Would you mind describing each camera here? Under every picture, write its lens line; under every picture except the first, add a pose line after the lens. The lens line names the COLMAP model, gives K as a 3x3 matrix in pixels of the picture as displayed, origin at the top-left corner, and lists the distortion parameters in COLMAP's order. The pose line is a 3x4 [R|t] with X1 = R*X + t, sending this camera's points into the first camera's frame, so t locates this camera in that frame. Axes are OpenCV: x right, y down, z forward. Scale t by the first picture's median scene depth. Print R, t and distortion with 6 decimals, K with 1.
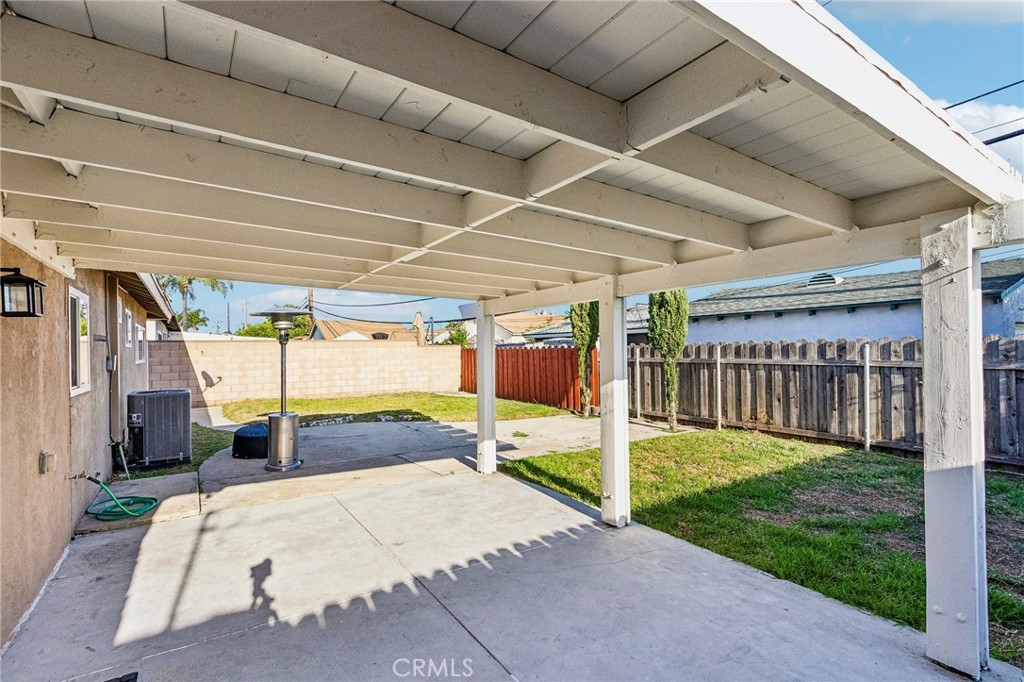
lens RADIAL K [[470.1, 0, 498.7], [0, 470.1, 348.8], [0, 0, 1]] dist [-0.003108, -0.000738]
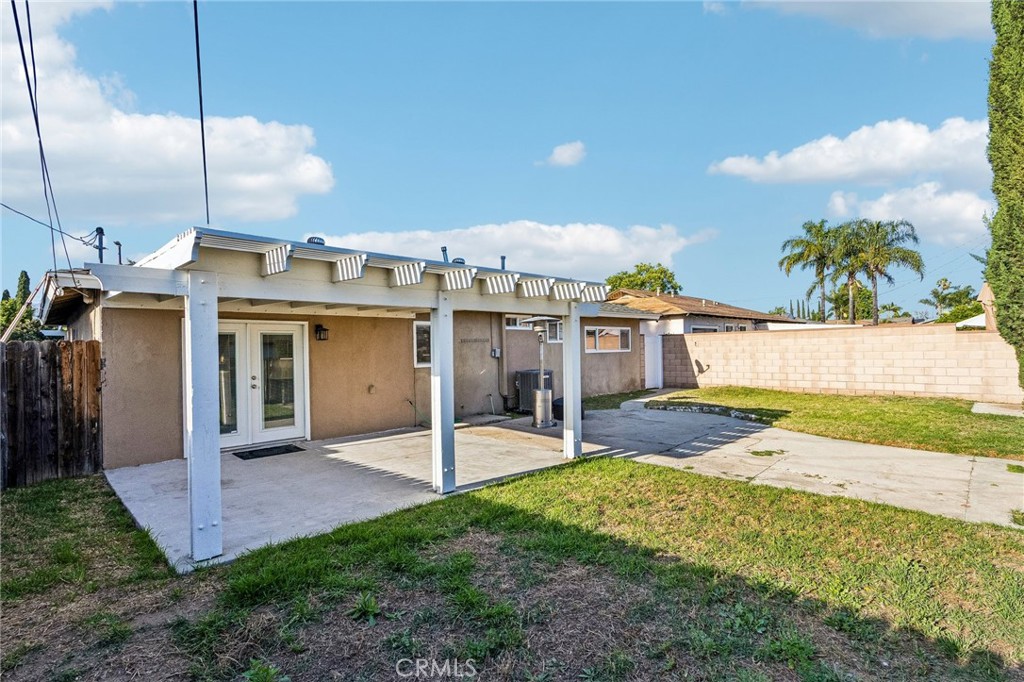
lens RADIAL K [[470.1, 0, 511.6], [0, 470.1, 342.0], [0, 0, 1]] dist [-0.003108, -0.000738]
pose [[0.234363, -0.004164, -0.972140, 0.564194], [0.019488, 0.999810, 0.000416, -0.007268], [0.971954, -0.019043, 0.234400, 0.334909]]
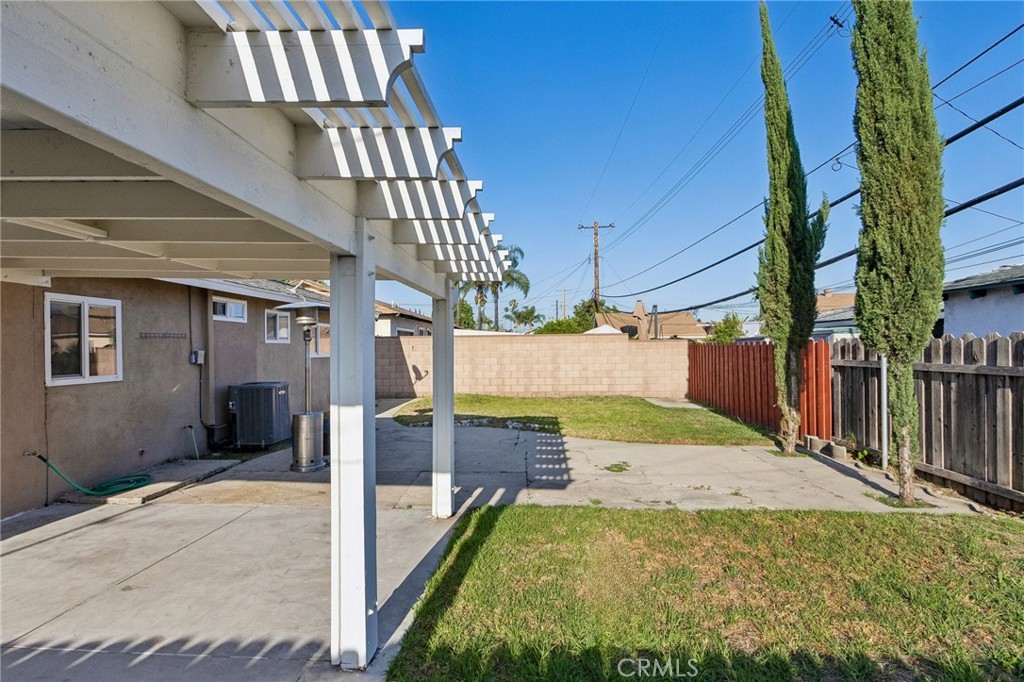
lens RADIAL K [[505.7, 0, 499.1], [0, 505.7, 345.3], [0, 0, 1]] dist [0.001447, -0.001105]
pose [[0.807953, 0.003099, -0.589239, 0.279027], [-0.000688, 0.999990, 0.004317, -0.002762], [0.589247, -0.003082, 0.807947, 0.230521]]
